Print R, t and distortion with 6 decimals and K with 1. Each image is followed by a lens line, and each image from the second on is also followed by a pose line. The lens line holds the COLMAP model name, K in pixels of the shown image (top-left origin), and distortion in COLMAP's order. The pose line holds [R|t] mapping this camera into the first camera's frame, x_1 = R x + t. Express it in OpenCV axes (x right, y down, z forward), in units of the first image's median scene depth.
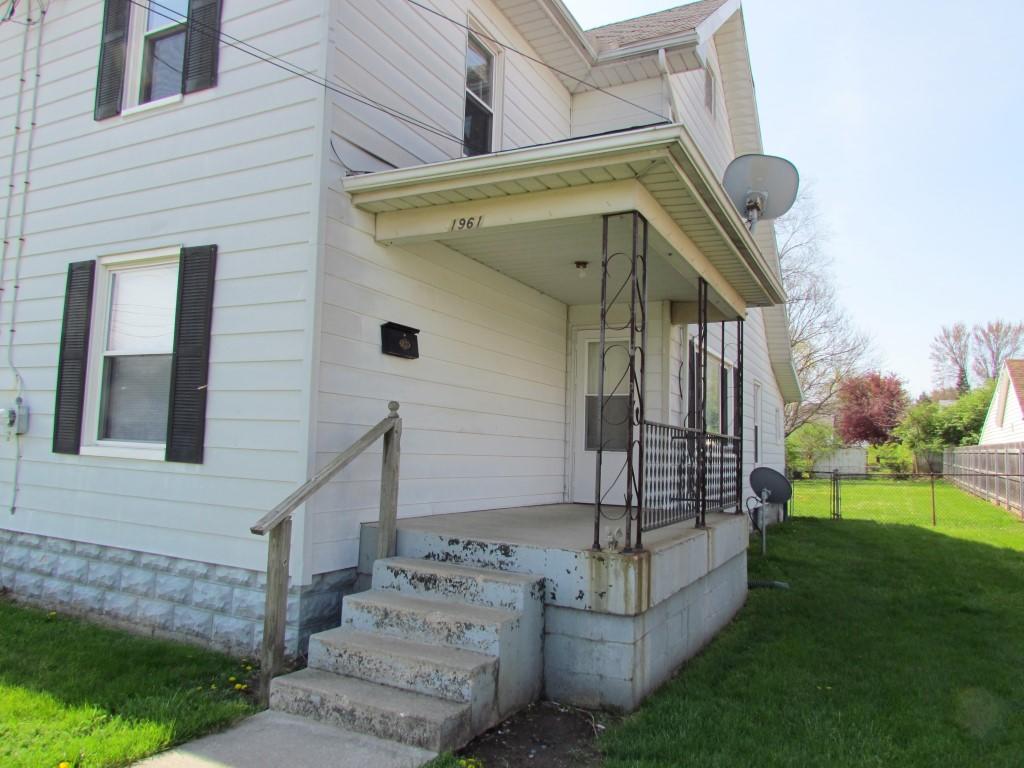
lens RADIAL K [[727.0, 0, 512.6], [0, 727.0, 384.3], [0, 0, 1]] dist [-0.030284, 0.016858]
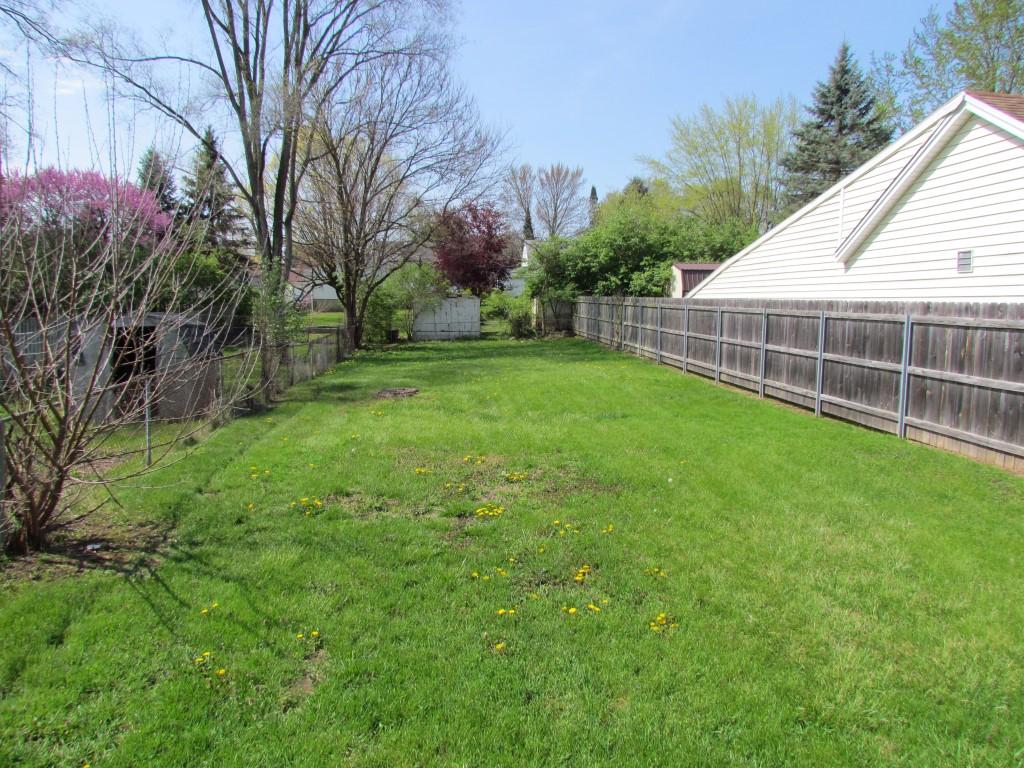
lens RADIAL K [[727.0, 0, 512.6], [0, 727.0, 385.6], [0, 0, 1]] dist [-0.030284, 0.016858]
pose [[0.837663, -0.085543, 0.539447, 0.107443], [-0.031240, 0.978538, 0.203683, 0.024705], [-0.545293, -0.187470, 0.817013, 0.354360]]
